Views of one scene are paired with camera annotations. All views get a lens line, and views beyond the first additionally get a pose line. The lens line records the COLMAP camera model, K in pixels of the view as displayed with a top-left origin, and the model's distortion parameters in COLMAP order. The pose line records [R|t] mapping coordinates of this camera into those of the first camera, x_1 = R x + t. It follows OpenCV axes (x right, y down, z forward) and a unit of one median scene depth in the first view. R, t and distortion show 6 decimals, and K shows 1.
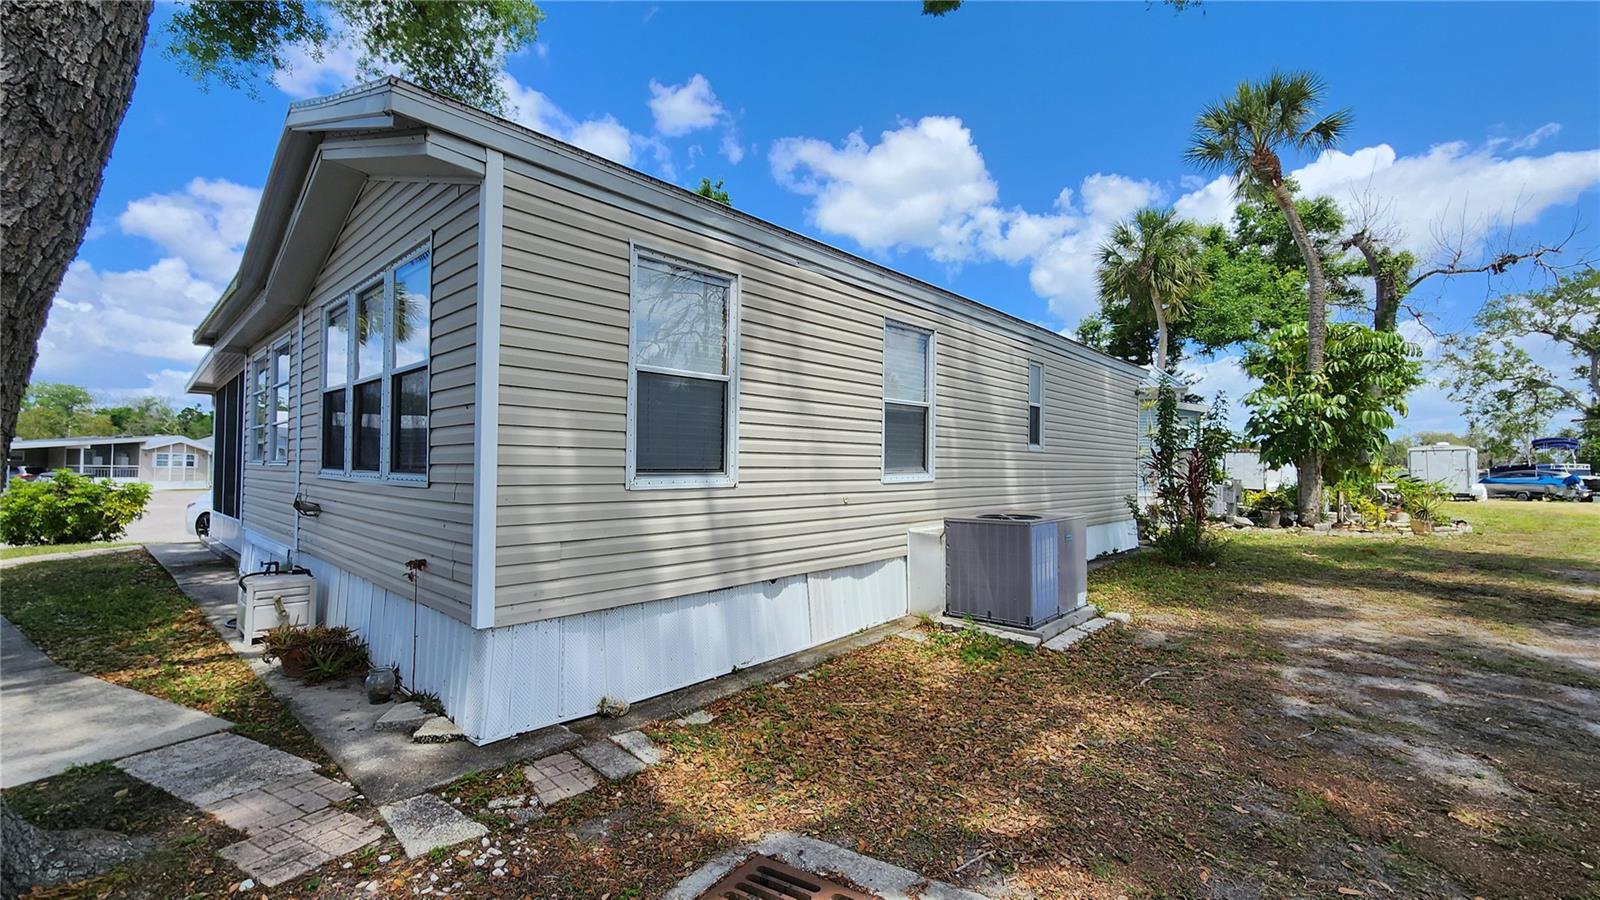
lens RADIAL K [[655.9, 0, 810.0], [0, 655.9, 449.3], [0, 0, 1]] dist [-0.001049, -0.000120]
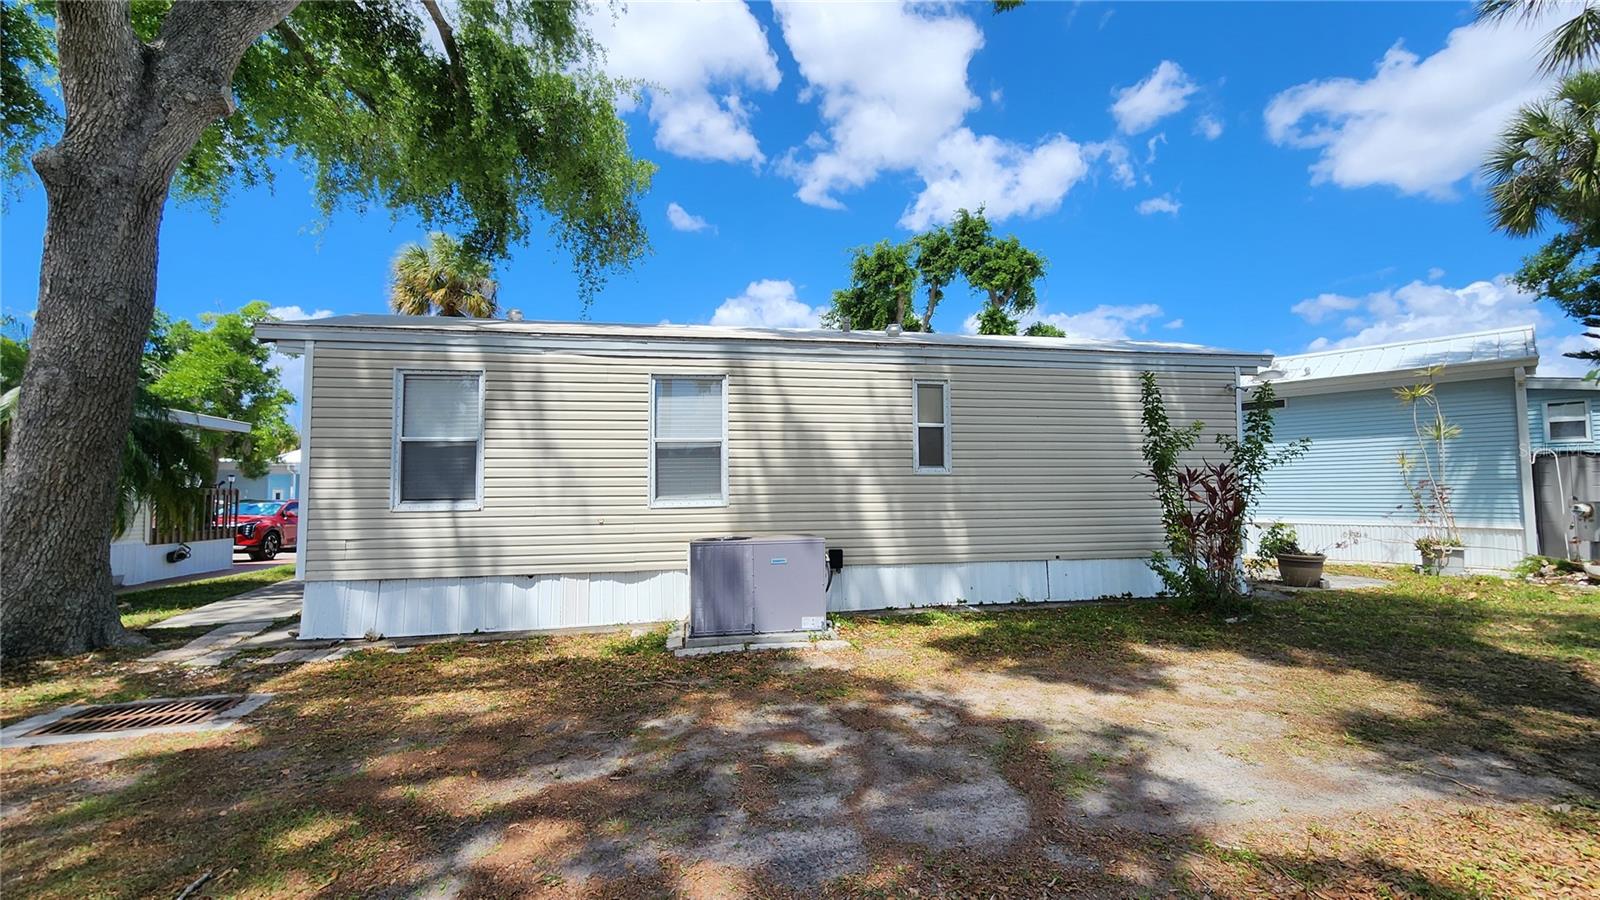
lens RADIAL K [[655.9, 0, 810.0], [0, 655.9, 449.3], [0, 0, 1]] dist [-0.001049, -0.000120]
pose [[0.792662, -0.051330, -0.607496, 1.419321], [0.030534, 0.998541, -0.044531, 0.007509], [0.608896, 0.016748, 0.793073, 0.257351]]
